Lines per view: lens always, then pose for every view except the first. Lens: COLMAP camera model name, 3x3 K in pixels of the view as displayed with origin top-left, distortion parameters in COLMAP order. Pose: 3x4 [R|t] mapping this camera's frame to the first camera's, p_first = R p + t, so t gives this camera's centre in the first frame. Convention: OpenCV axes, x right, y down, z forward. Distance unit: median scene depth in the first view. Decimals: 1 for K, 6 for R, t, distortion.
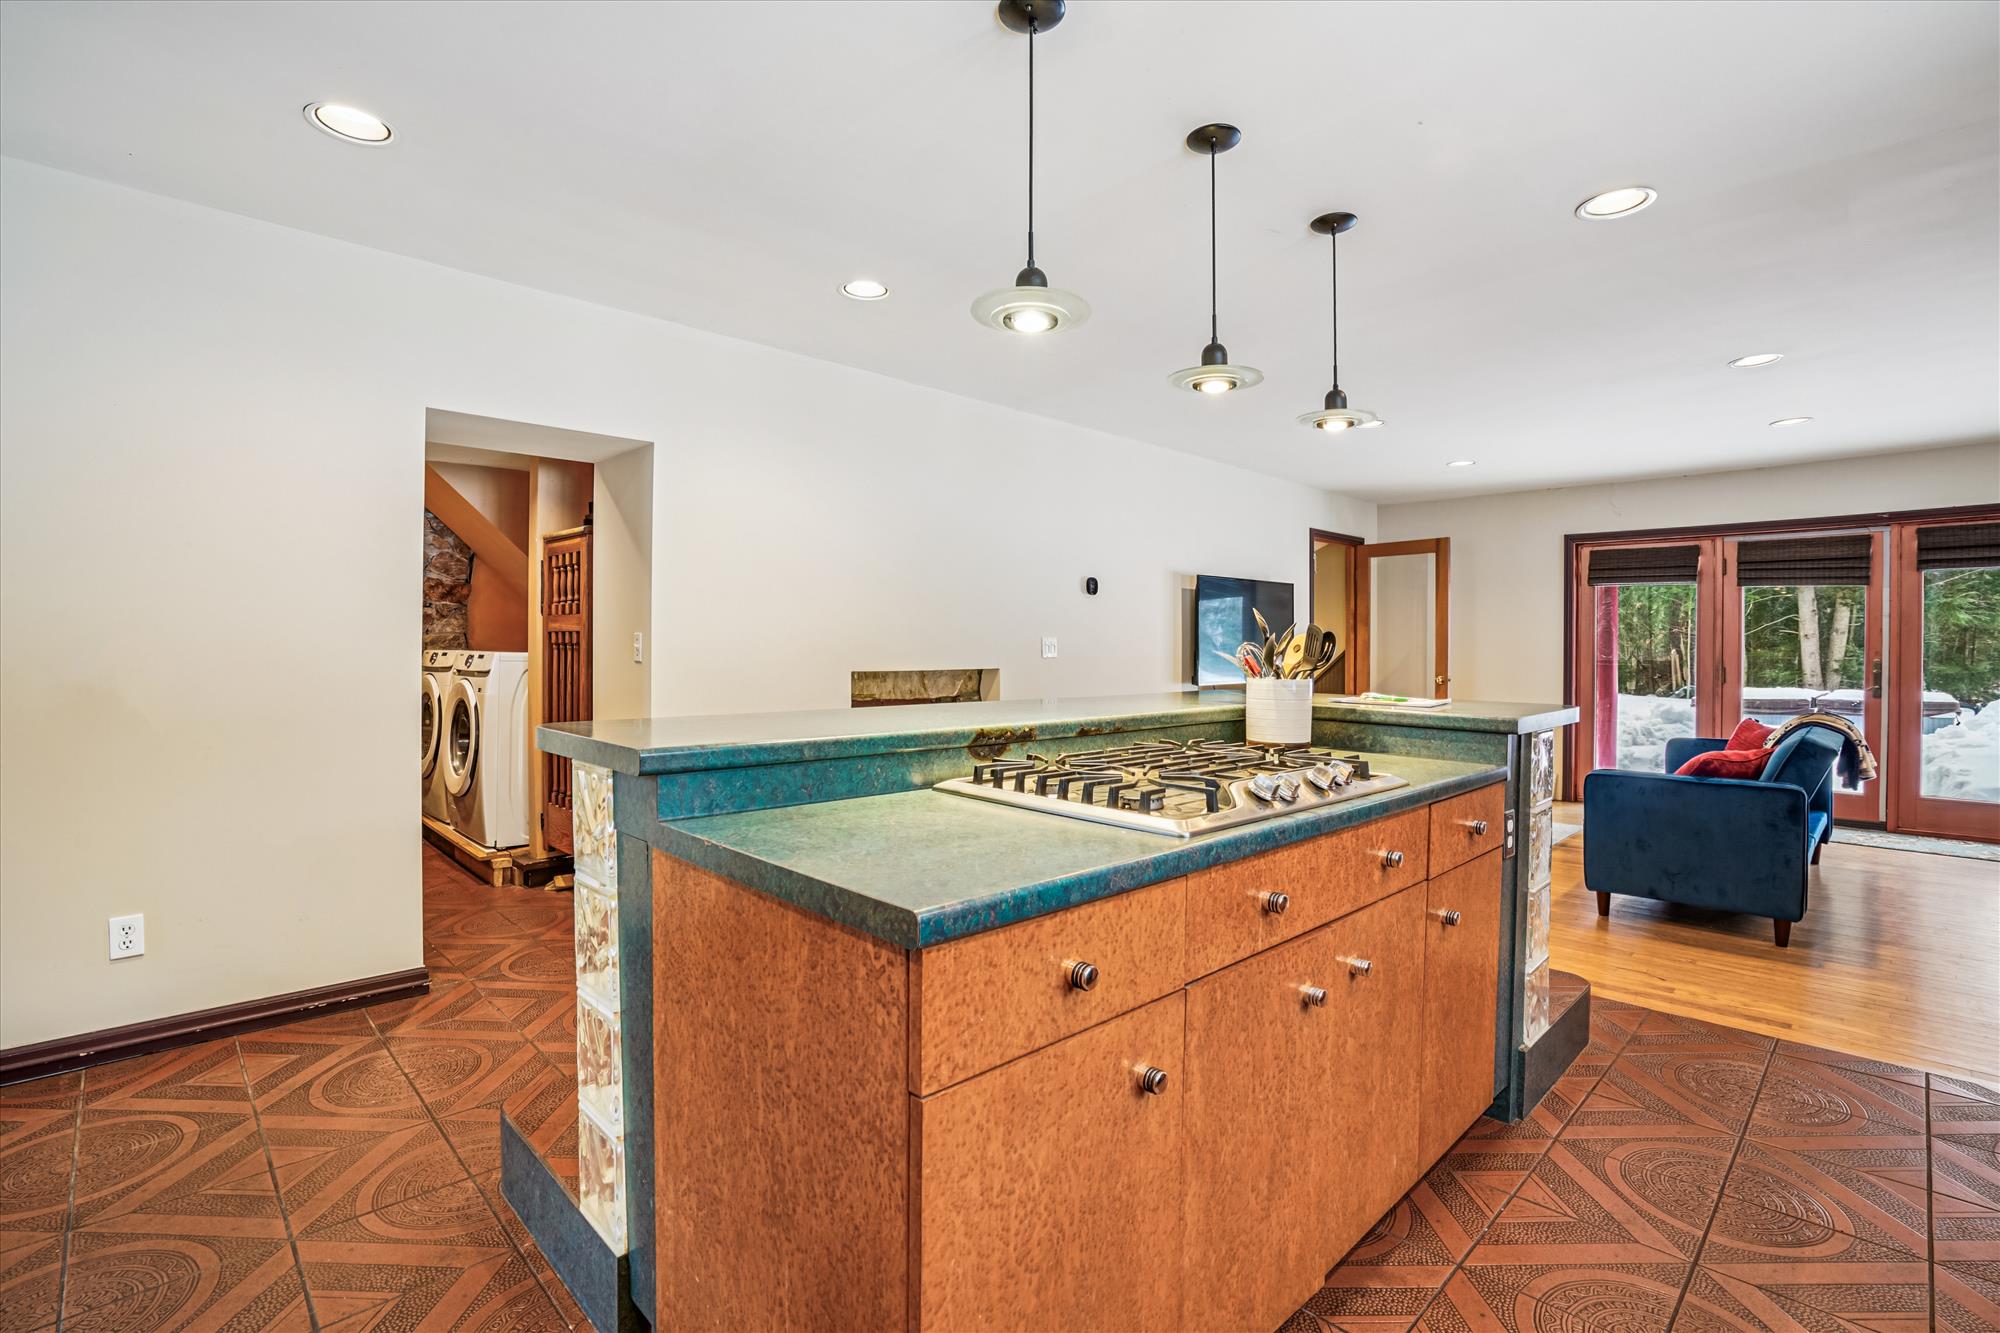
lens RADIAL K [[919.4, 0, 1012.6], [0, 919.4, 659.3], [0, 0, 1]] dist [-0.016404, 0.005670]
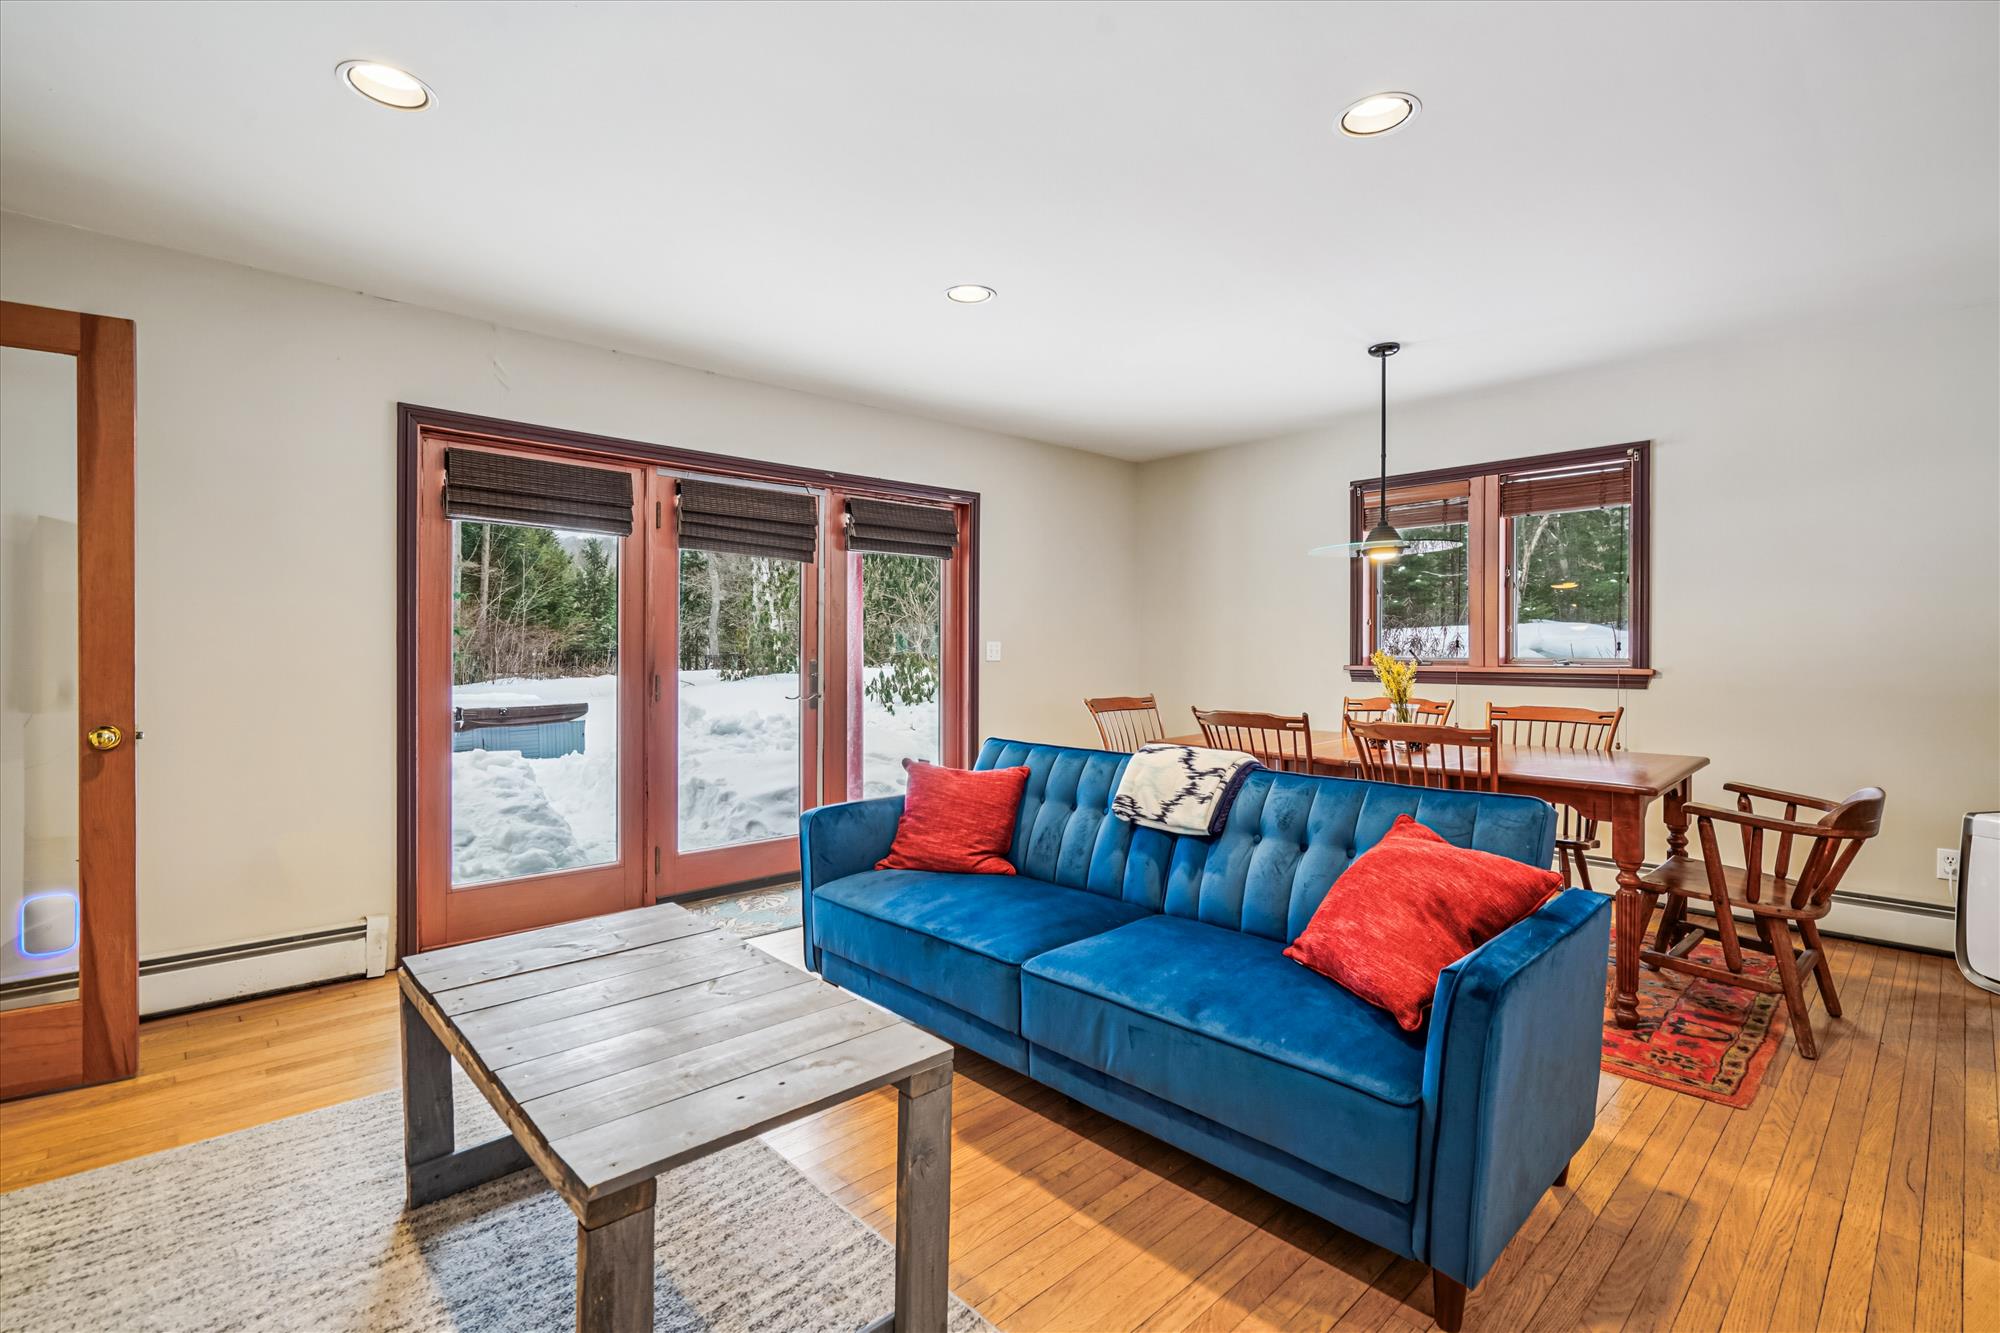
lens RADIAL K [[919.4, 0, 1005.6], [0, 919.4, 655.9], [0, 0, 1]] dist [-0.016404, 0.005670]
pose [[0.037352, -0.012297, 0.999227, 0.151138], [0.012395, 0.999853, 0.011841, -0.008913], [-0.999225, 0.011943, 0.037499, 0.686769]]
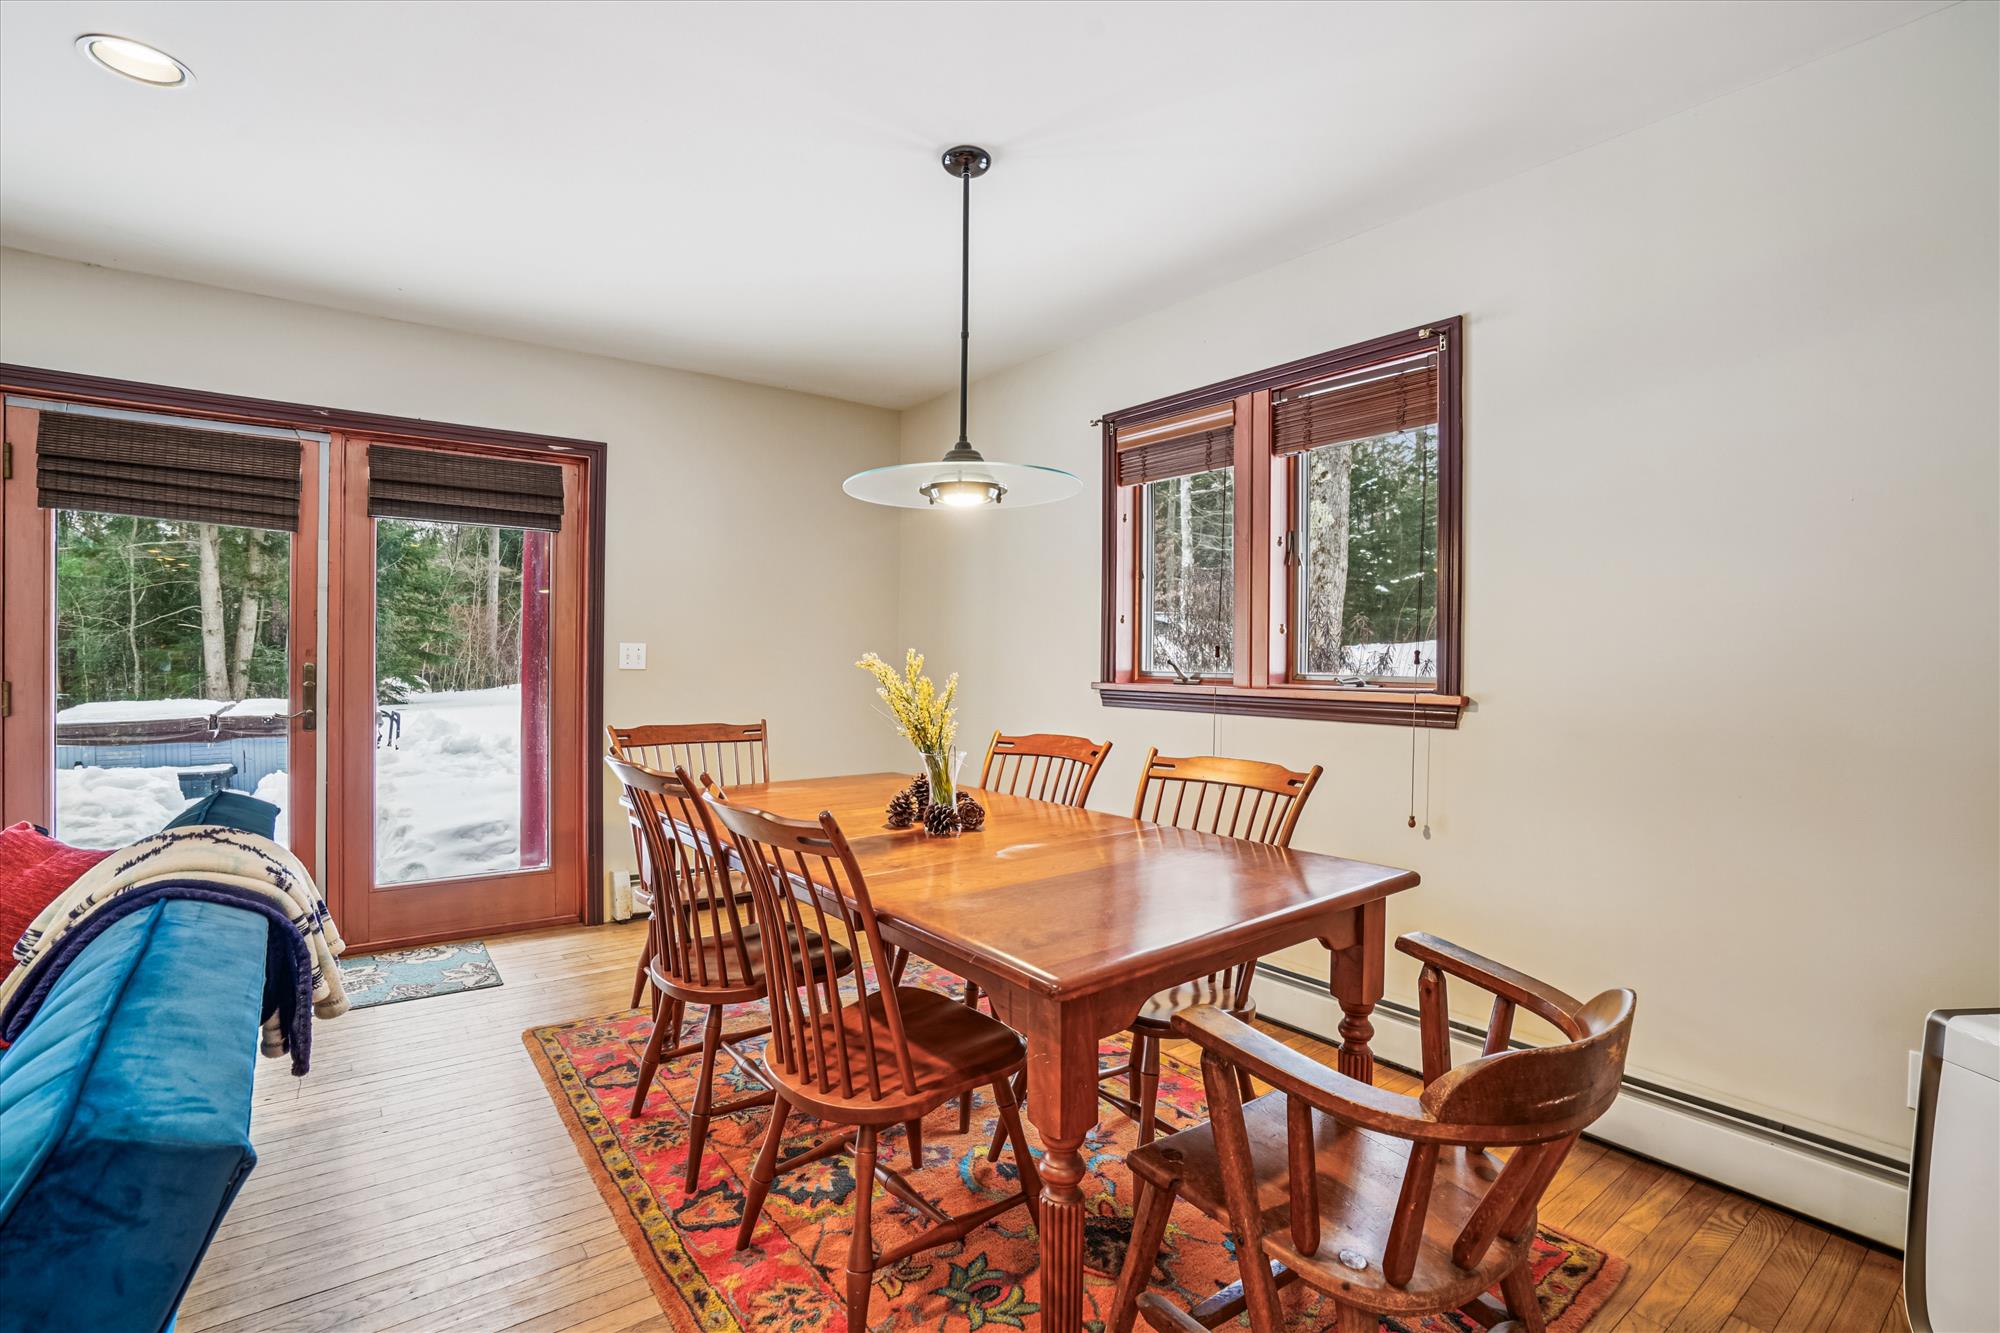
lens RADIAL K [[919.4, 0, 979.0], [0, 919.4, 666.0], [0, 0, 1]] dist [-0.016404, 0.005670]
pose [[0.156342, -0.007510, 0.987675, 0.379238], [-0.000739, 0.999970, 0.007720, -0.002462], [-0.987703, -0.001937, 0.156331, 0.418326]]
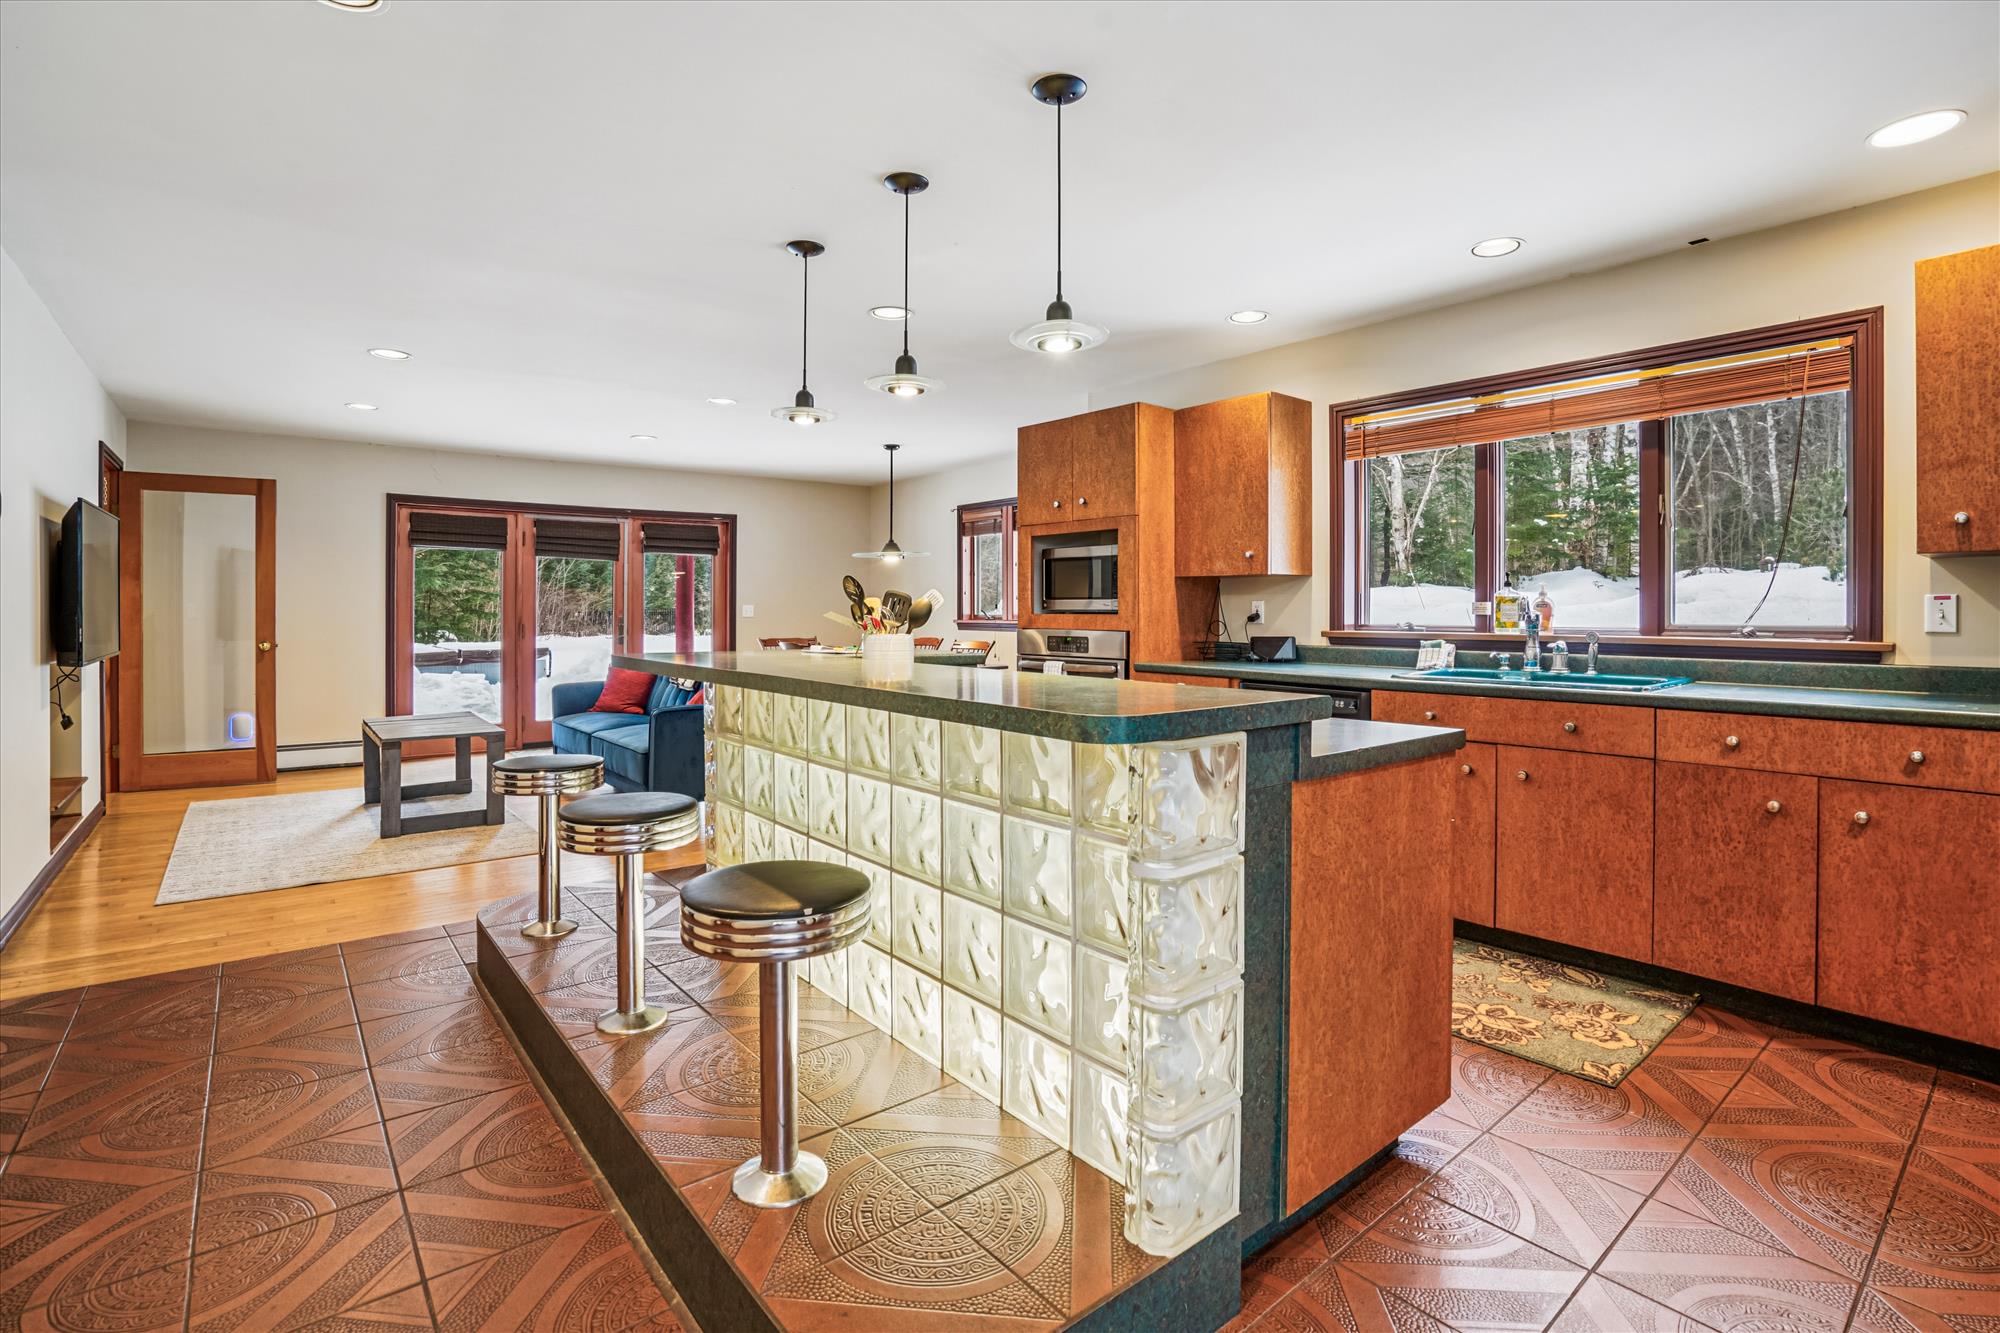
lens RADIAL K [[919.4, 0, 943.2], [0, 919.4, 621.4], [0, 0, 1]] dist [-0.016404, 0.005670]
pose [[0.155366, -0.016916, 0.987712, -0.275613], [0.013843, 0.999792, 0.014946, -0.005297], [-0.987760, 0.011351, 0.155568, 0.267487]]
